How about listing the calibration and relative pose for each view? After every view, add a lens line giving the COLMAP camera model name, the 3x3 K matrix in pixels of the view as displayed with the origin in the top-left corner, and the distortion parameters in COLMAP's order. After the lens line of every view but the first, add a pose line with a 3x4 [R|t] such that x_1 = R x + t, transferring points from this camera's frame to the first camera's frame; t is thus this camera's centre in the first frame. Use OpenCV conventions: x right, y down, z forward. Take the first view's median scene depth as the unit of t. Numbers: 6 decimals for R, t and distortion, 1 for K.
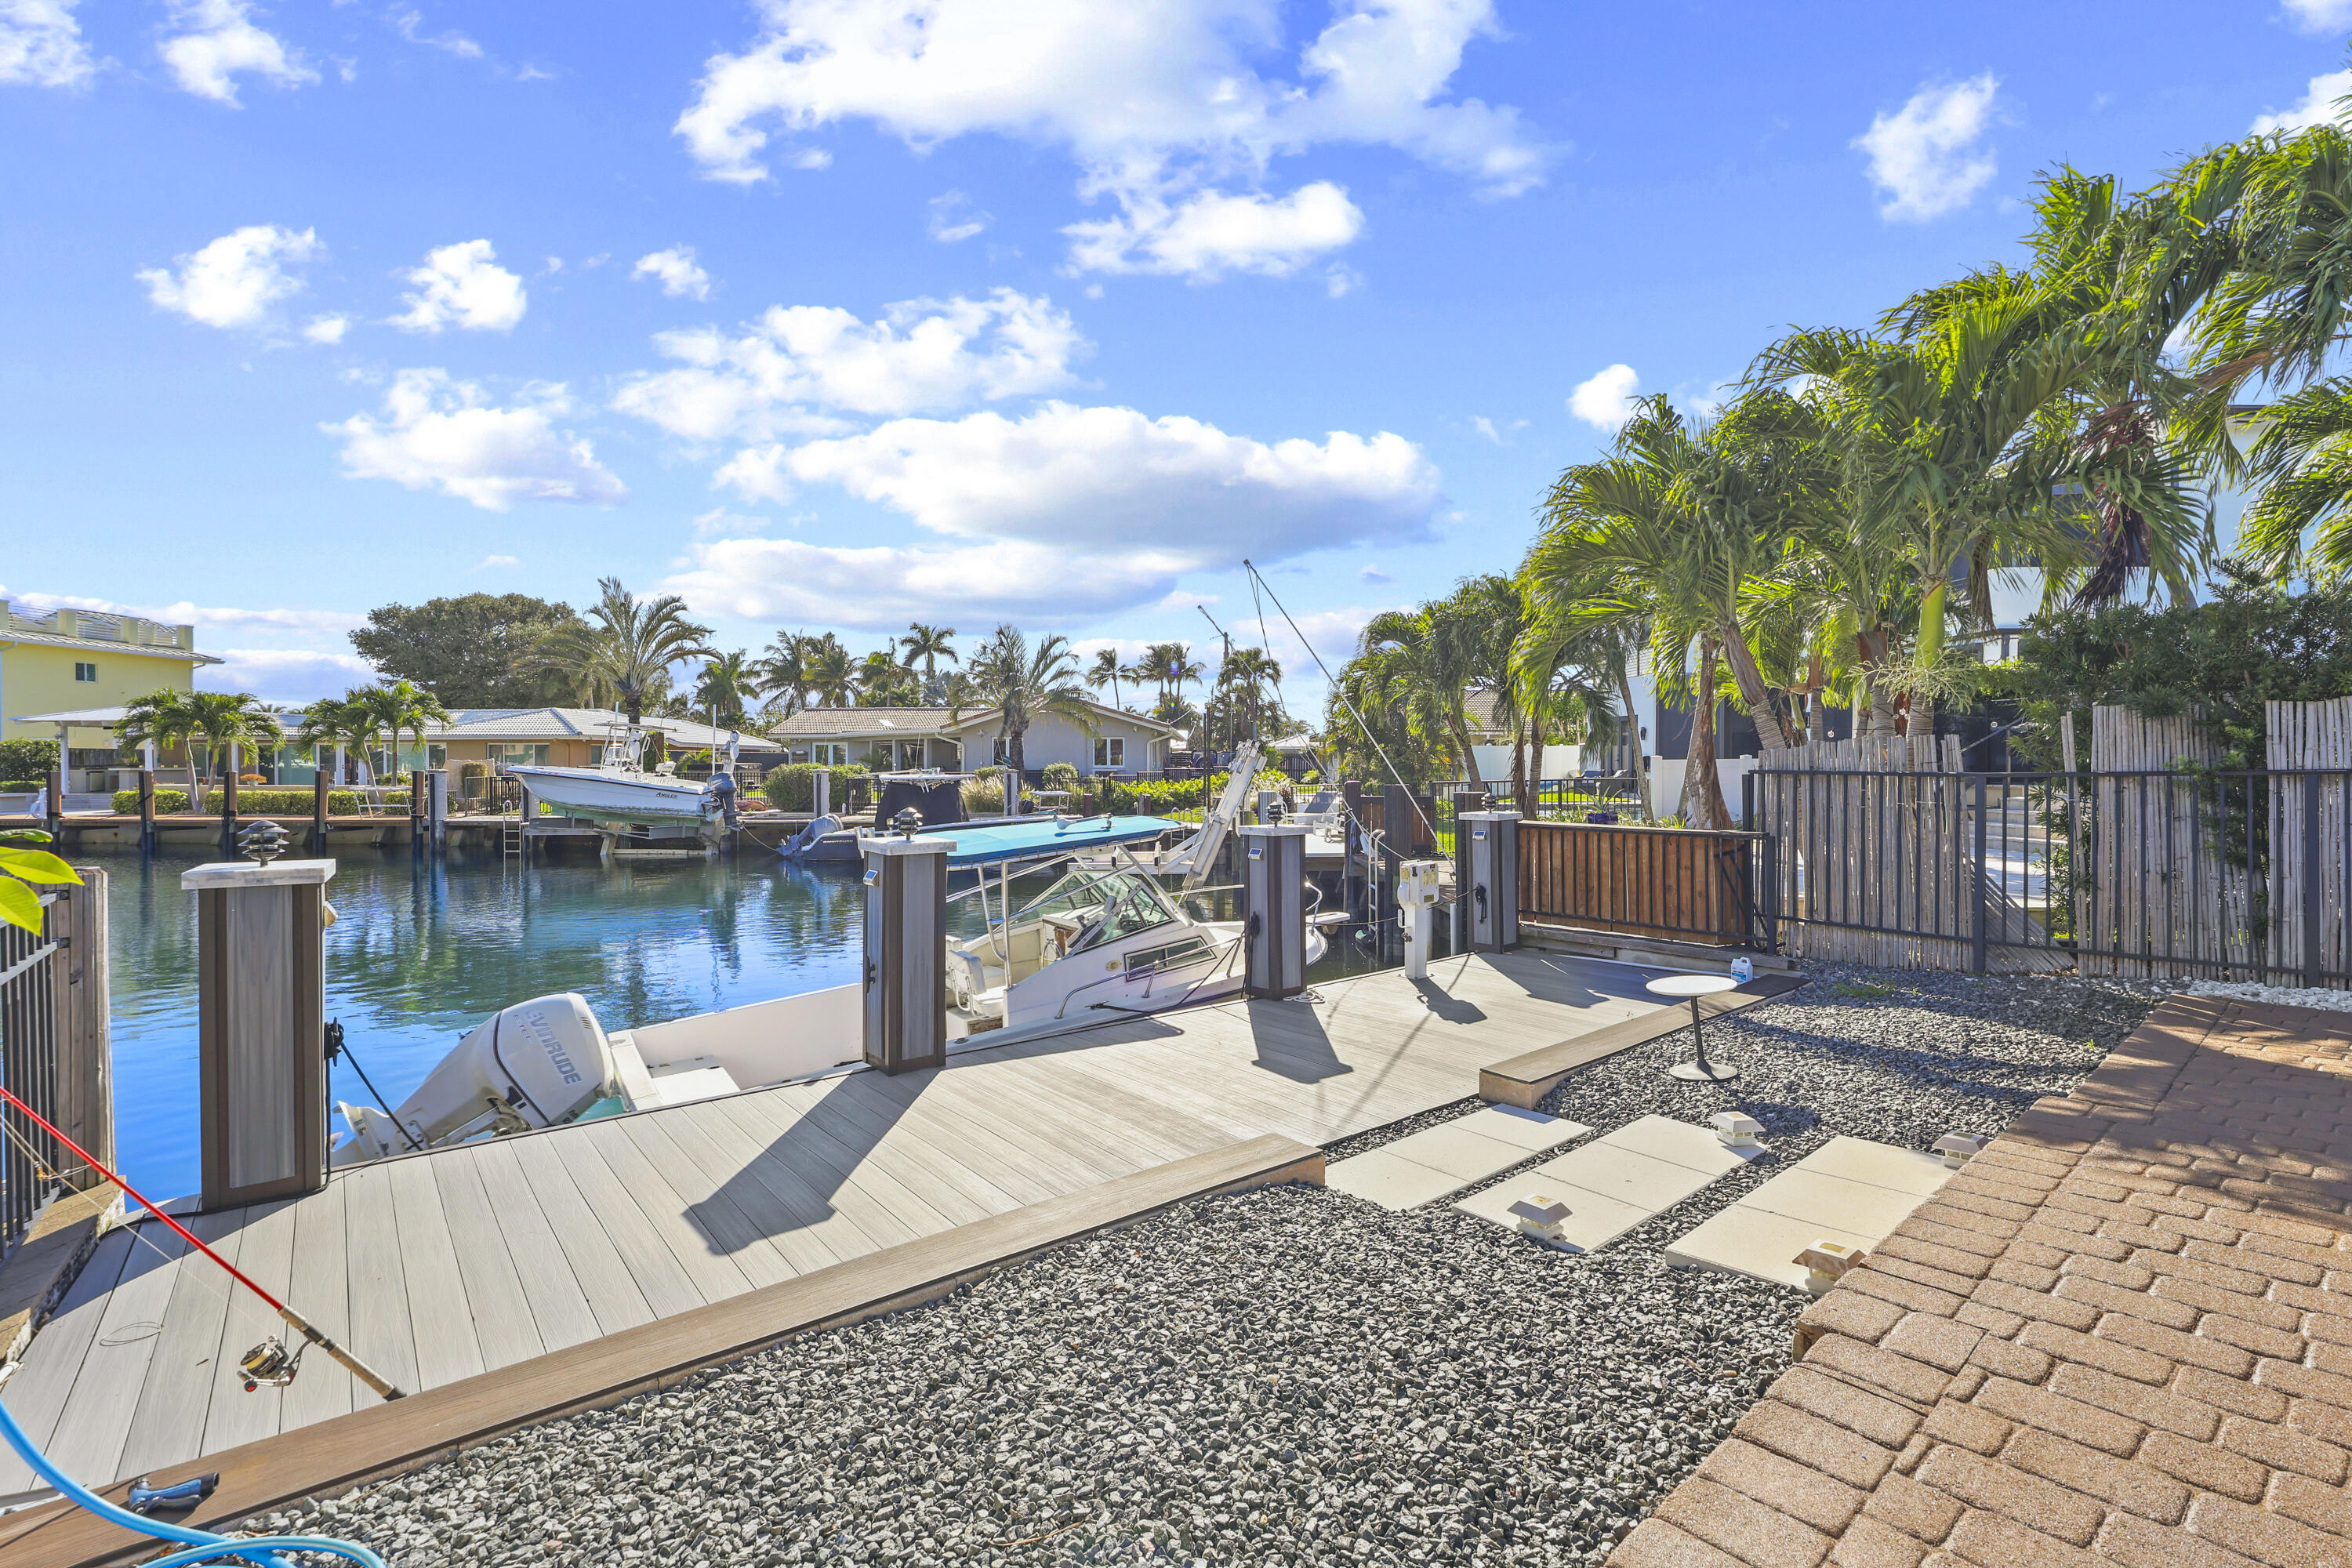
lens RADIAL K [[1018.7, 0, 1176.0], [0, 1018.7, 784.0], [0, 0, 1]] dist [-0.003679, -0.000391]
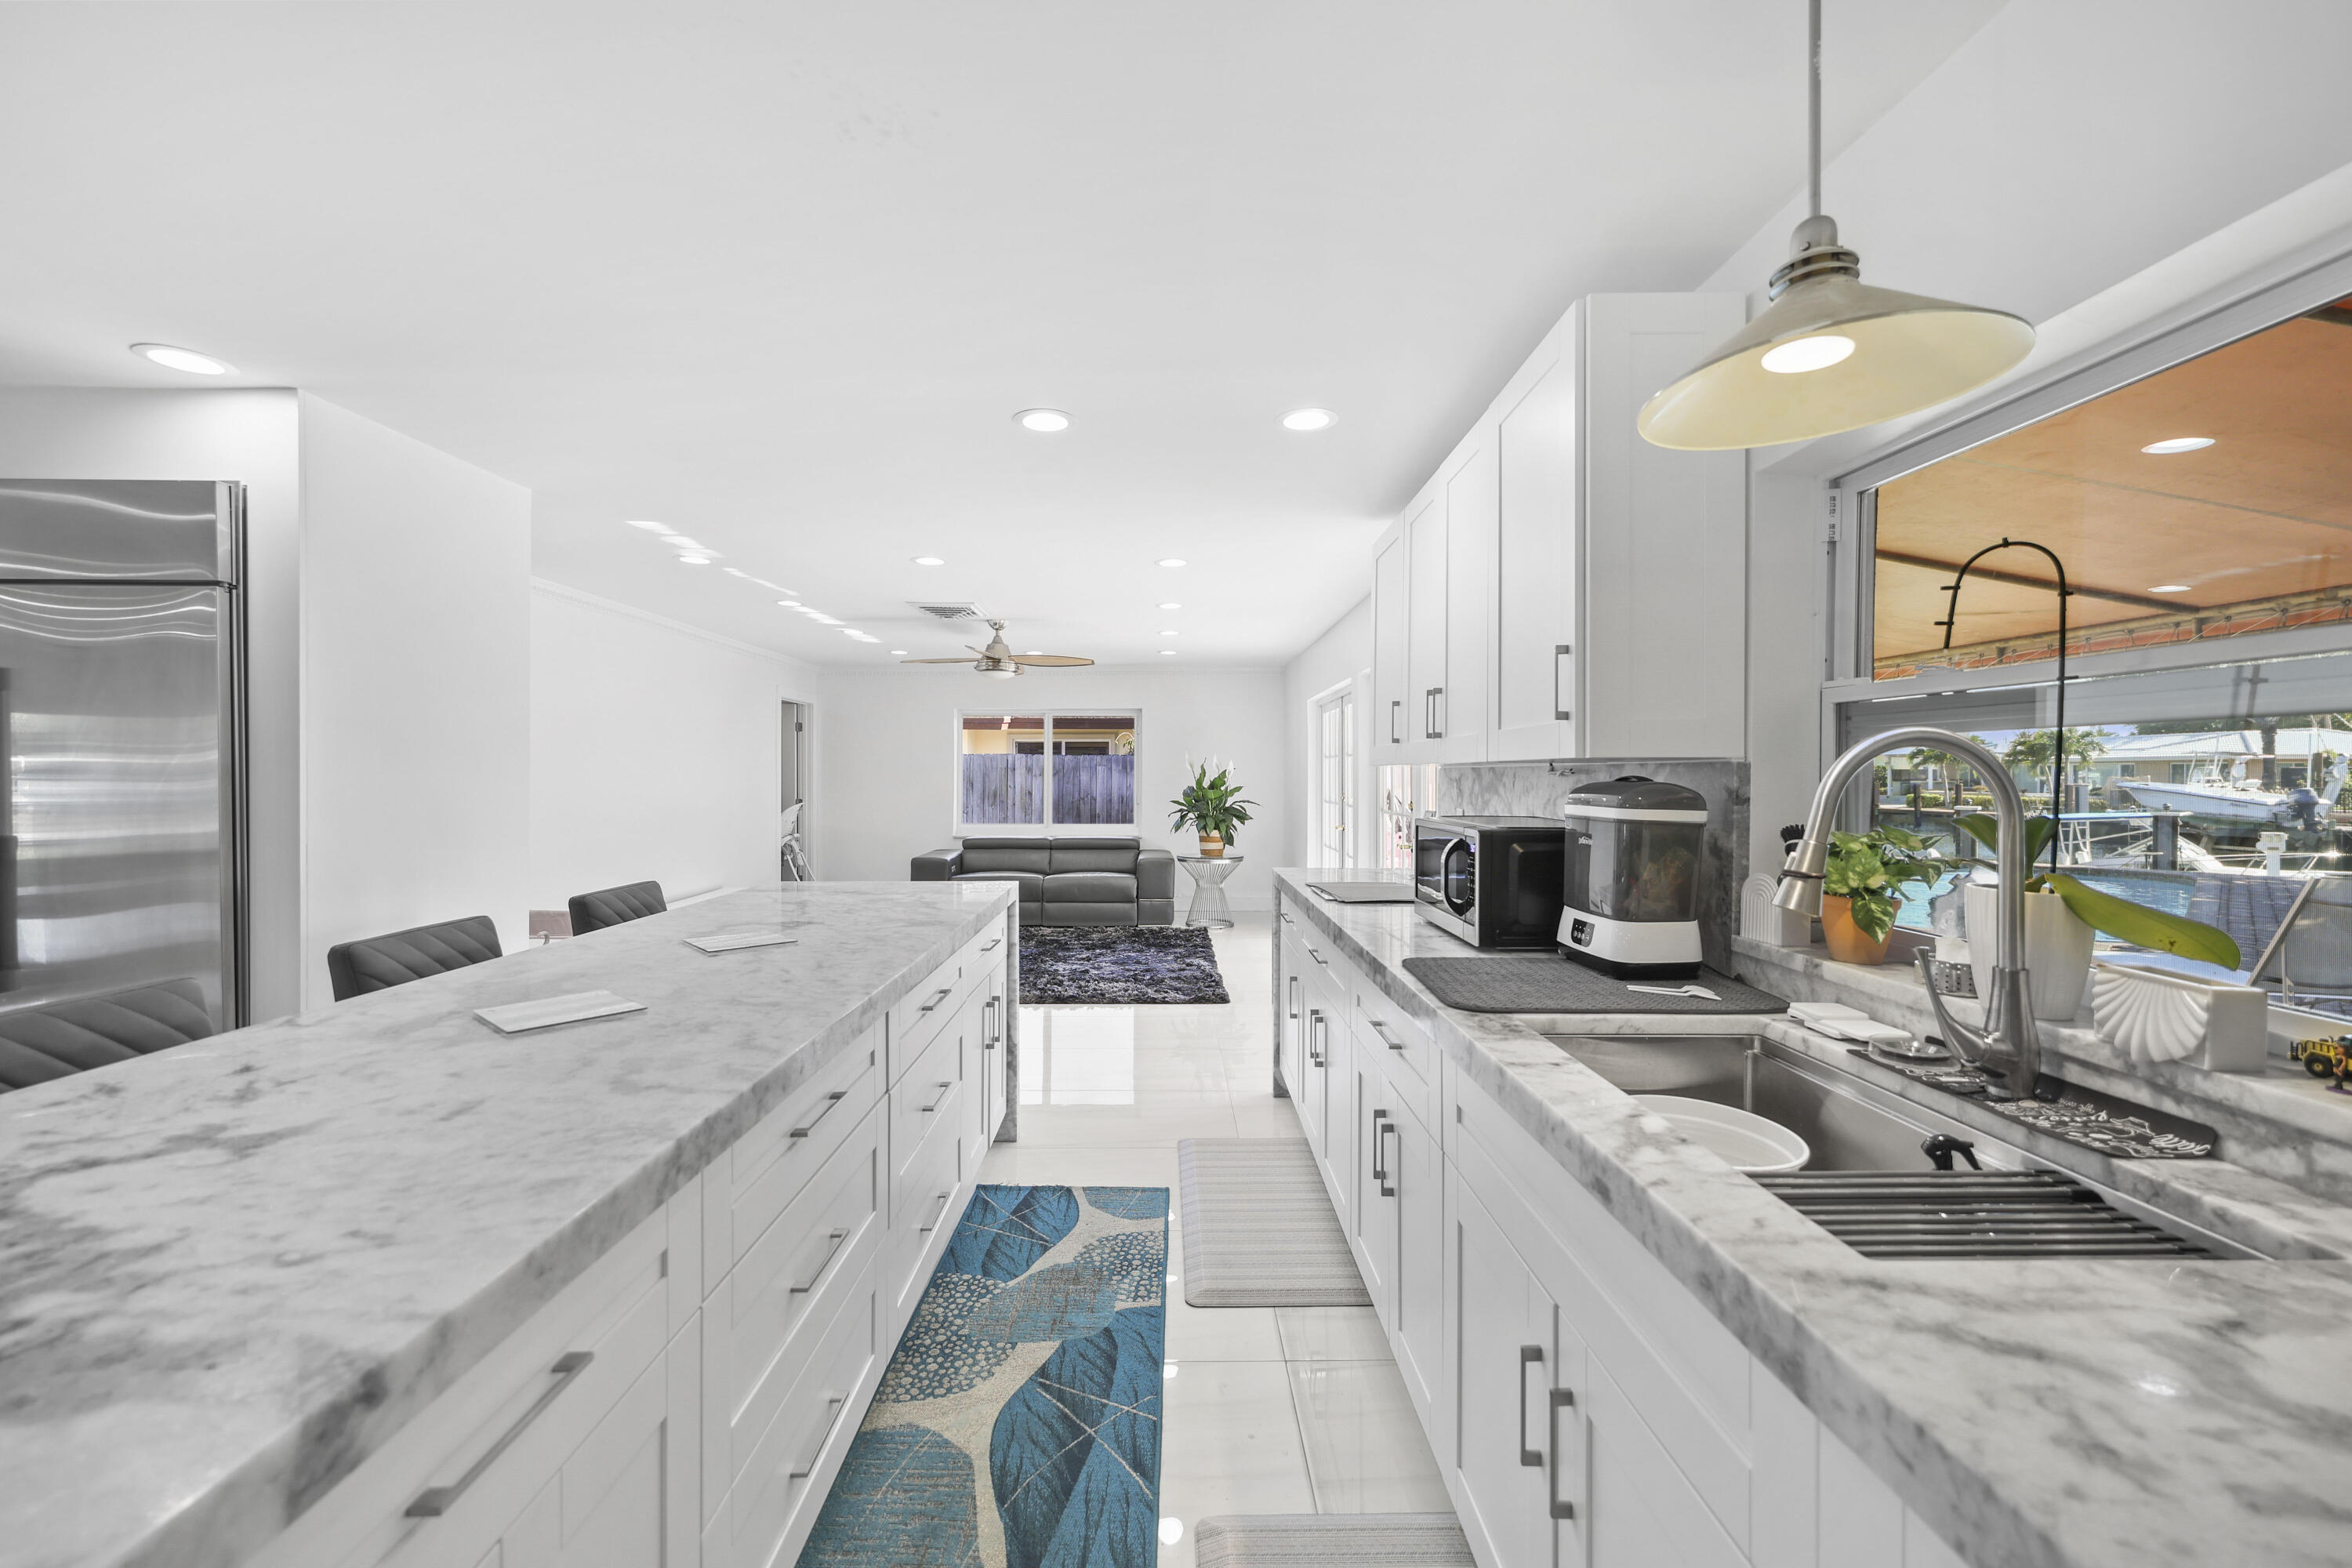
lens RADIAL K [[918.9, 0, 1169.8], [0, 918.9, 776.0], [0, 0, 1]] dist [0.001844, -0.000274]
pose [[0.038694, 0.002492, -0.999248, 0.513886], [-0.019107, 0.999816, 0.001754, -0.002317], [0.999068, 0.019024, 0.038734, -0.358853]]
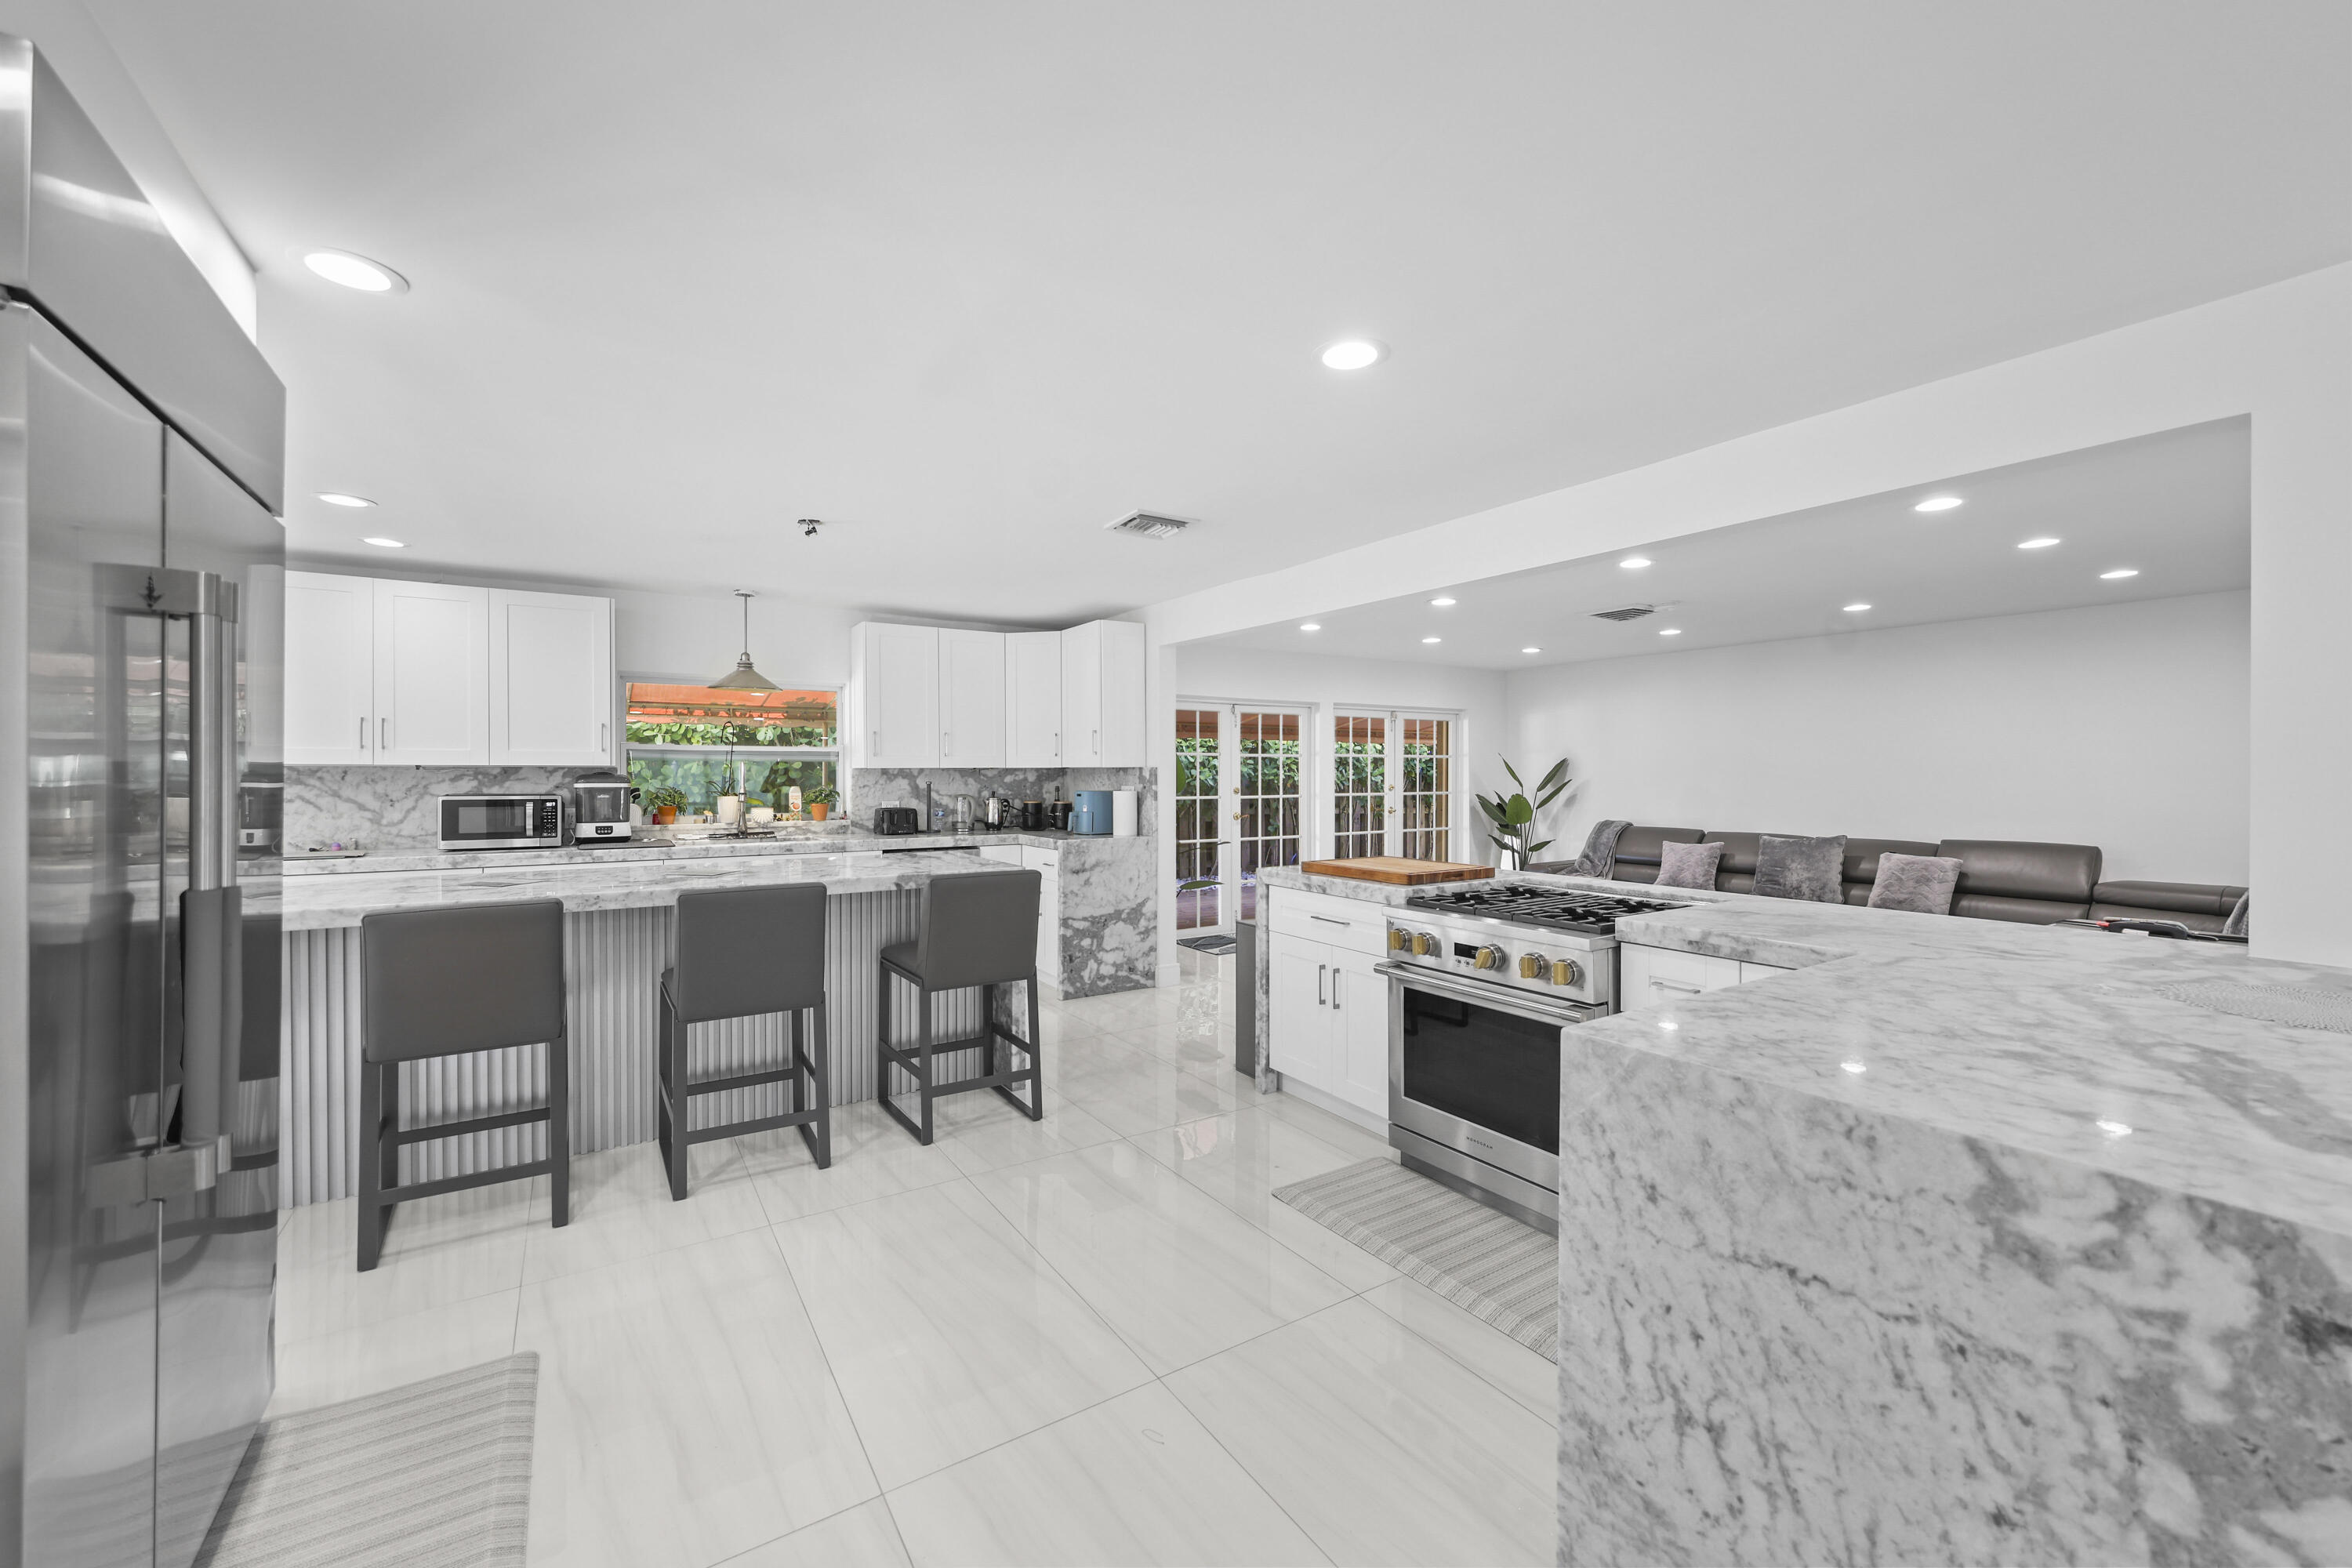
lens RADIAL K [[918.9, 0, 1169.8], [0, 918.9, 776.0], [0, 0, 1]] dist [0.001844, -0.000274]
pose [[0.825787, -0.000742, 0.563982, 0.455001], [0.009198, 0.999884, -0.012152, 0.000381], [-0.563908, 0.015222, 0.825698, -0.498114]]
